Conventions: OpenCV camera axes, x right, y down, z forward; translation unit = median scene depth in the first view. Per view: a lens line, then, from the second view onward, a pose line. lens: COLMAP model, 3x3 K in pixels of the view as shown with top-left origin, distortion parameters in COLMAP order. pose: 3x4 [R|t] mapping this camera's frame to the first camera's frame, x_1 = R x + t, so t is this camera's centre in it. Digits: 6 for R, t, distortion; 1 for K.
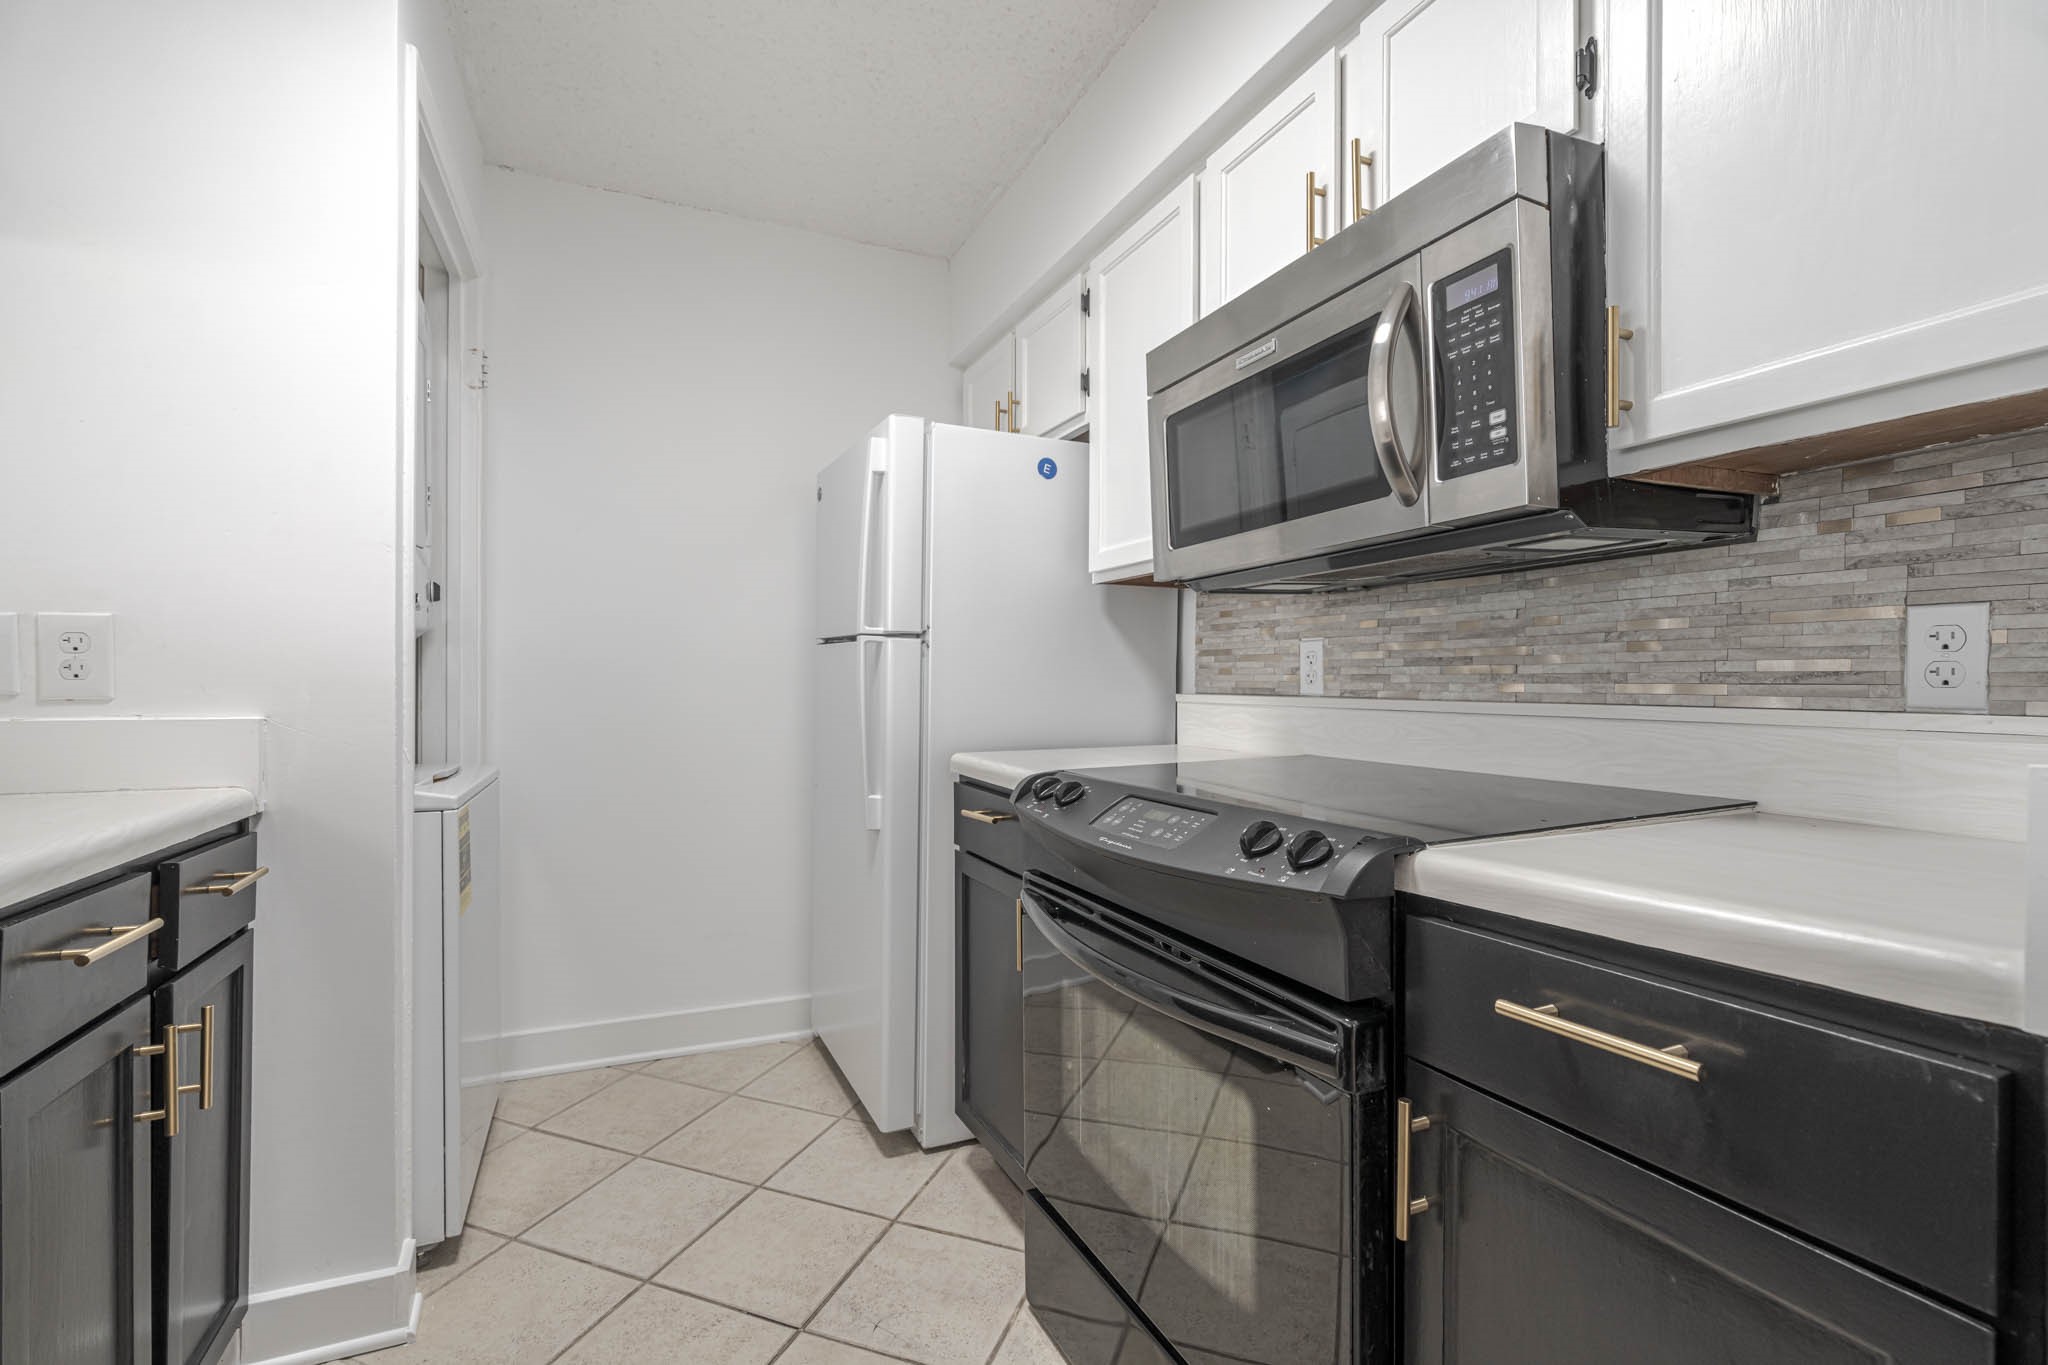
lens RADIAL K [[942.2, 0, 1024.5], [0, 942.2, 690.0], [0, 0, 1]] dist [-0.004643, 0.001549]
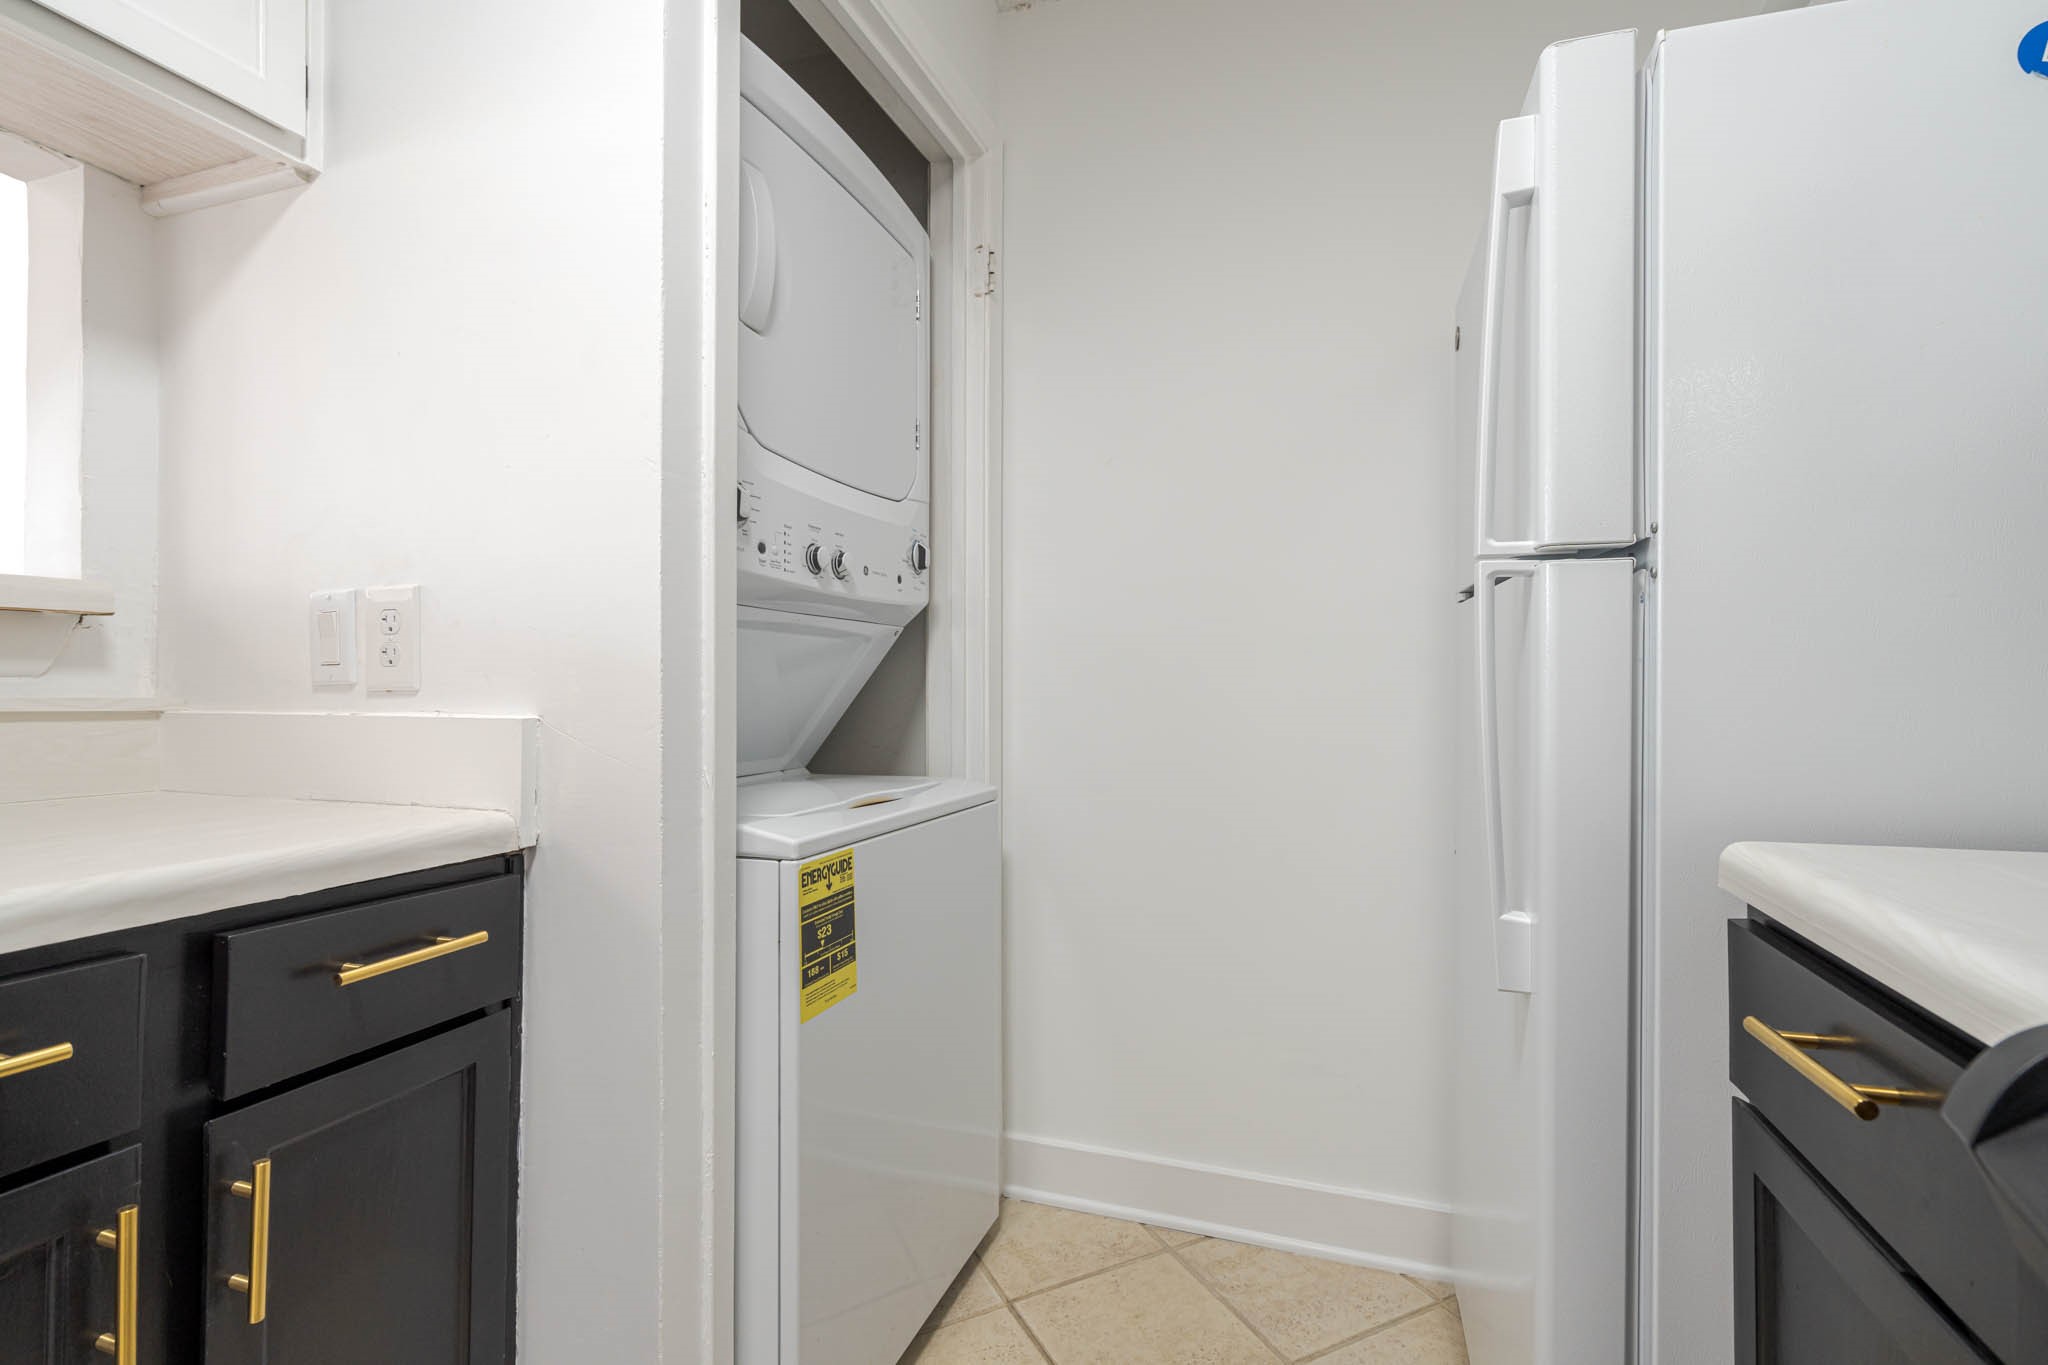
lens RADIAL K [[942.2, 0, 1037.6], [0, 942.2, 681.9], [0, 0, 1]] dist [-0.004643, 0.001549]
pose [[0.736954, -0.010205, -0.675866, -0.028166], [-0.004797, 0.999782, -0.020326, 0.013461], [0.675926, 0.018222, 0.736744, 0.635405]]
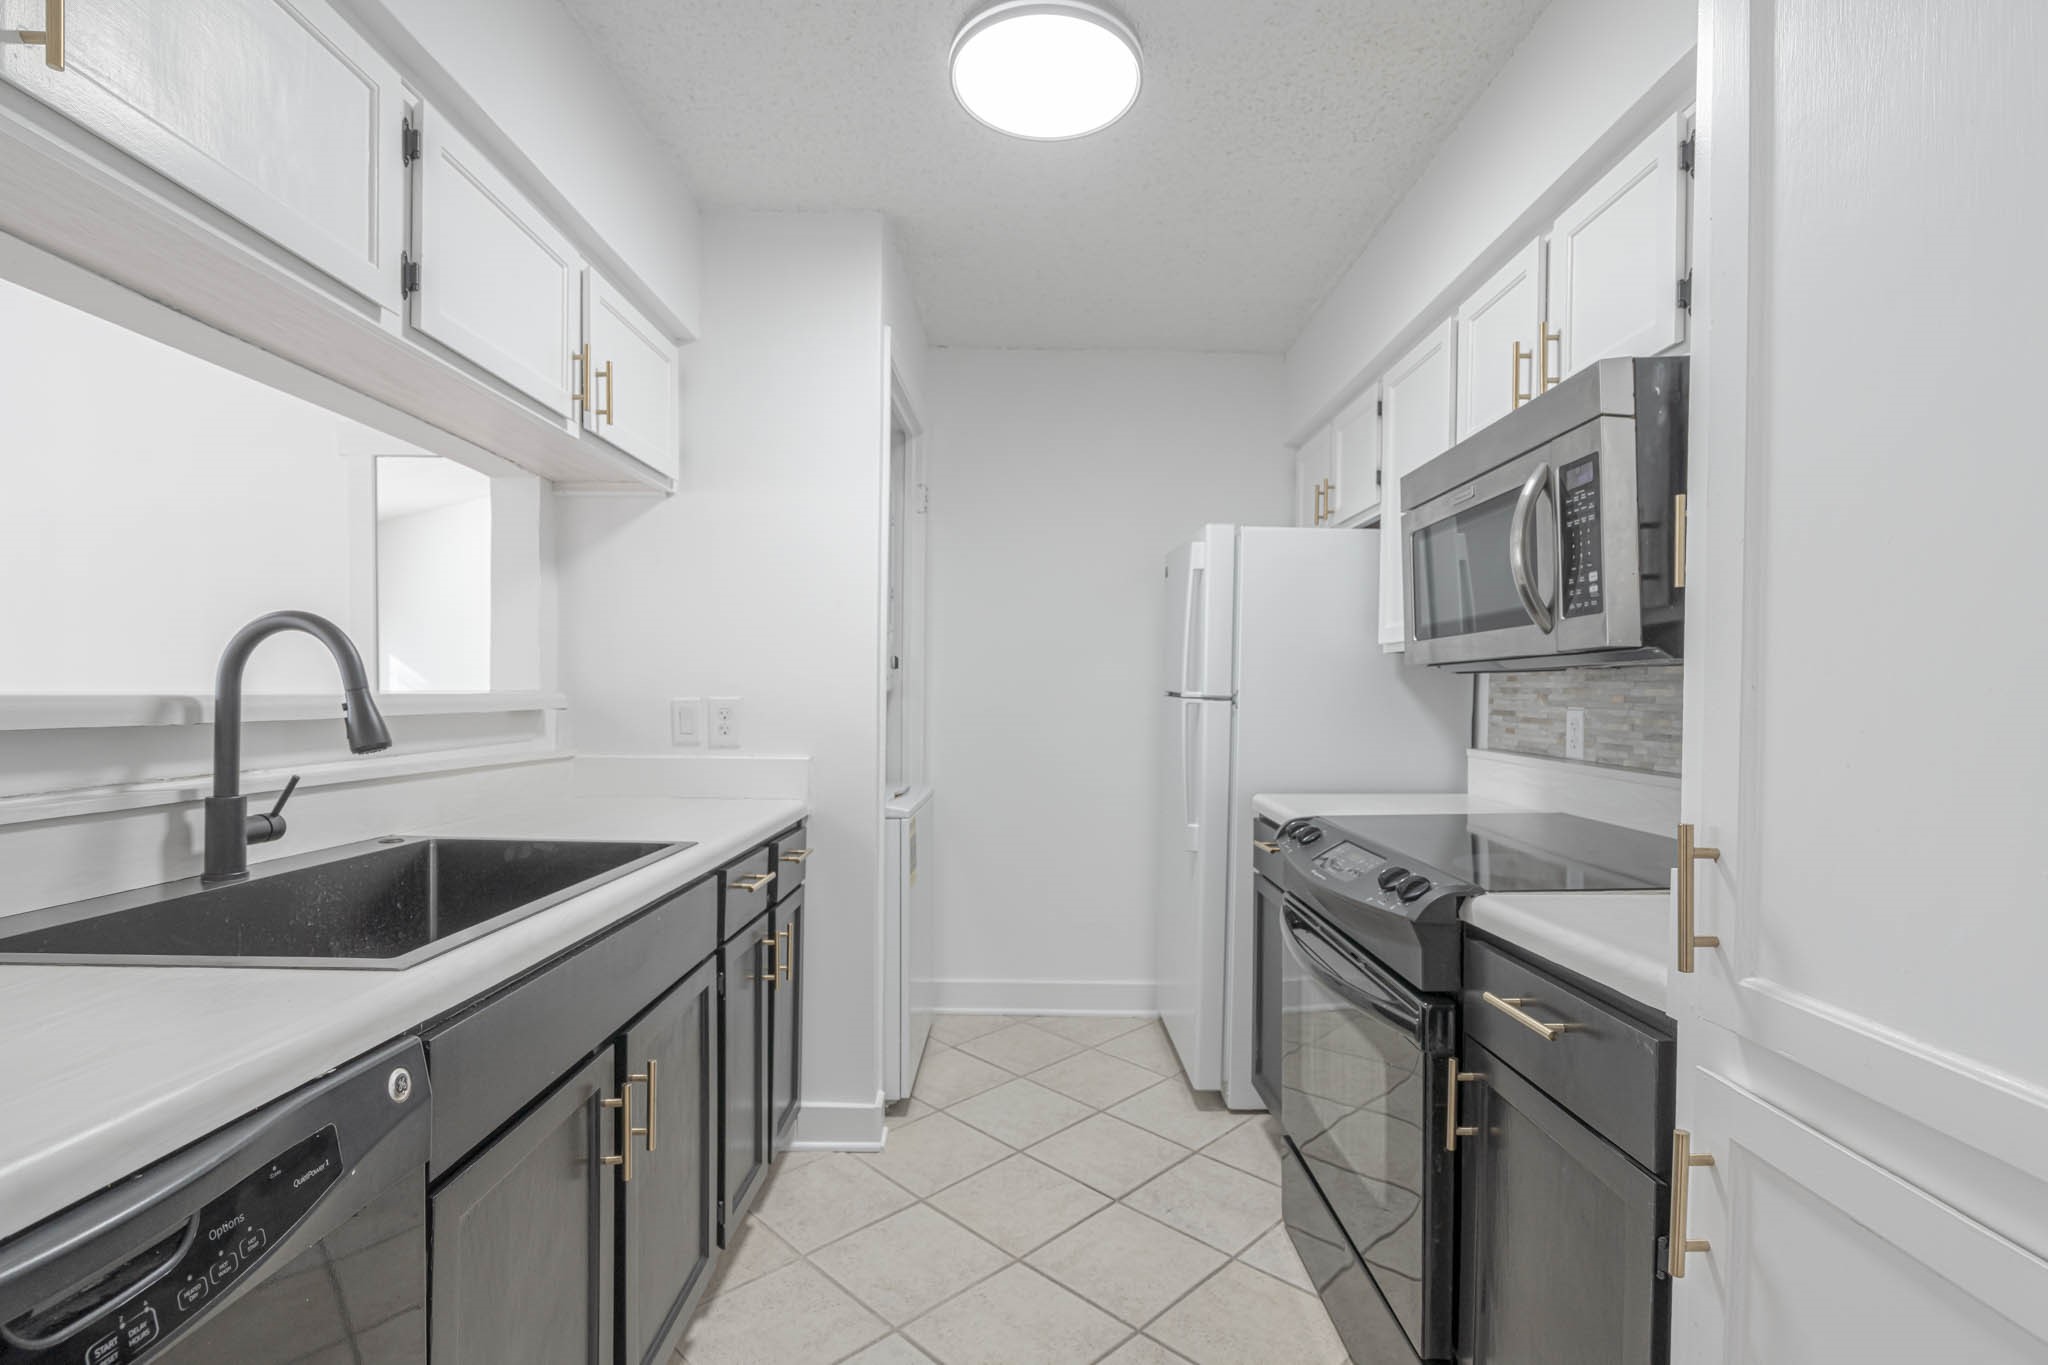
lens RADIAL K [[942.2, 0, 1005.9], [0, 942.2, 698.1], [0, 0, 1]] dist [-0.004643, 0.001549]
pose [[0.906440, 0.004114, -0.422314, 0.180730], [-0.006903, 0.999963, -0.005077, -0.061356], [0.422278, 0.007517, 0.906435, -0.316811]]
